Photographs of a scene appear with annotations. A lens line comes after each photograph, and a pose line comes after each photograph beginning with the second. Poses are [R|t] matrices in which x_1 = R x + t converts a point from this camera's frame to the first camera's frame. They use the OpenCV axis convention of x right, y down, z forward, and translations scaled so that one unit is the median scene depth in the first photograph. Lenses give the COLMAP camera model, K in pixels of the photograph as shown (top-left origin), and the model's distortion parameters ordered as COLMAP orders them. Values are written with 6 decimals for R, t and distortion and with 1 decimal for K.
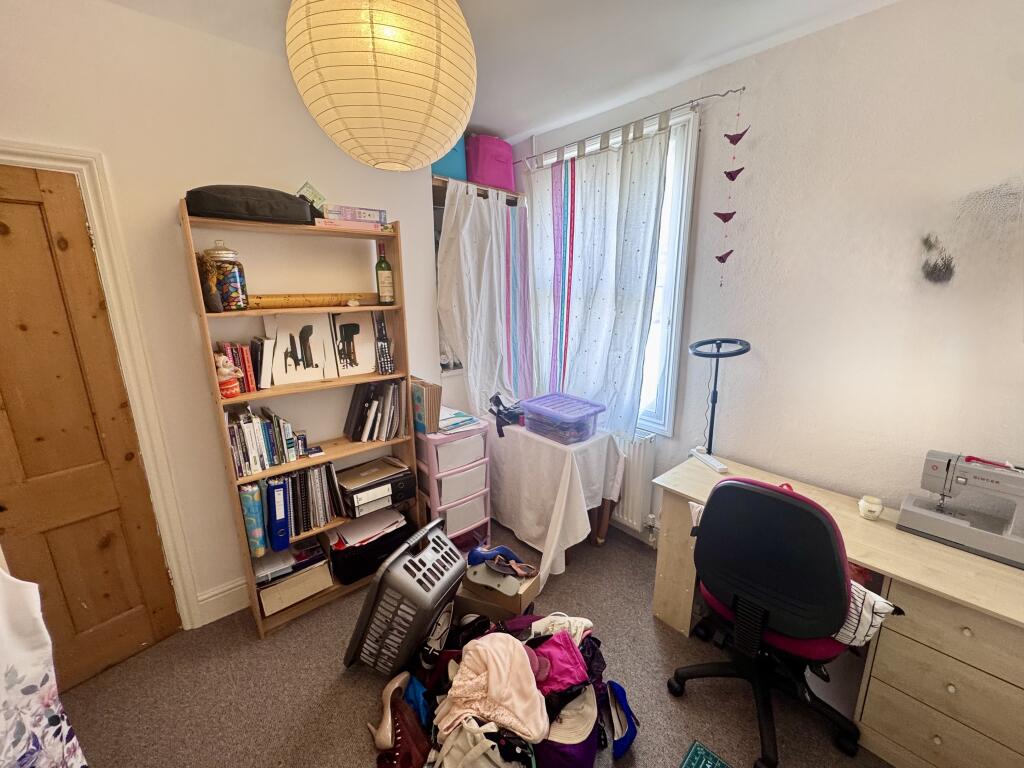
lens RADIAL K [[408.8, 0, 511.7], [0, 408.8, 380.4], [0, 0, 1]] dist [0.000792, 0.000939]
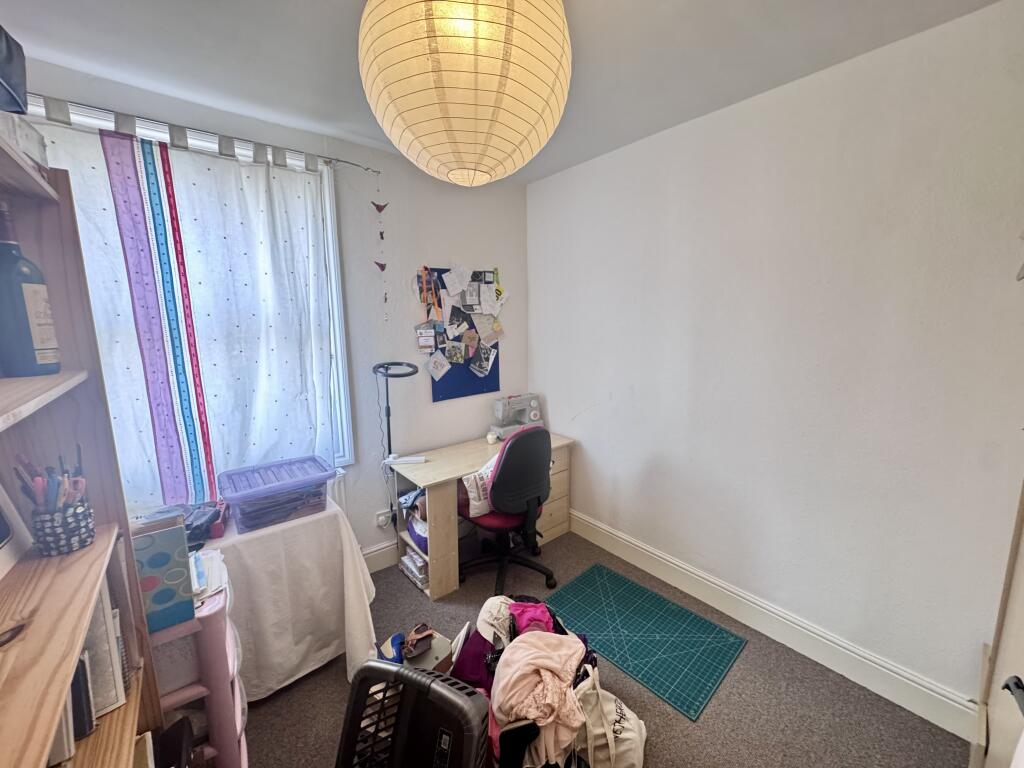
lens RADIAL K [[408.8, 0, 510.5], [0, 408.8, 383.1], [0, 0, 1]] dist [0.000792, 0.000939]
pose [[0.037976, -0.150825, 0.987831, -0.597841], [0.243710, 0.960092, 0.137221, -0.104456], [-0.969104, 0.235533, 0.073218, 0.485574]]
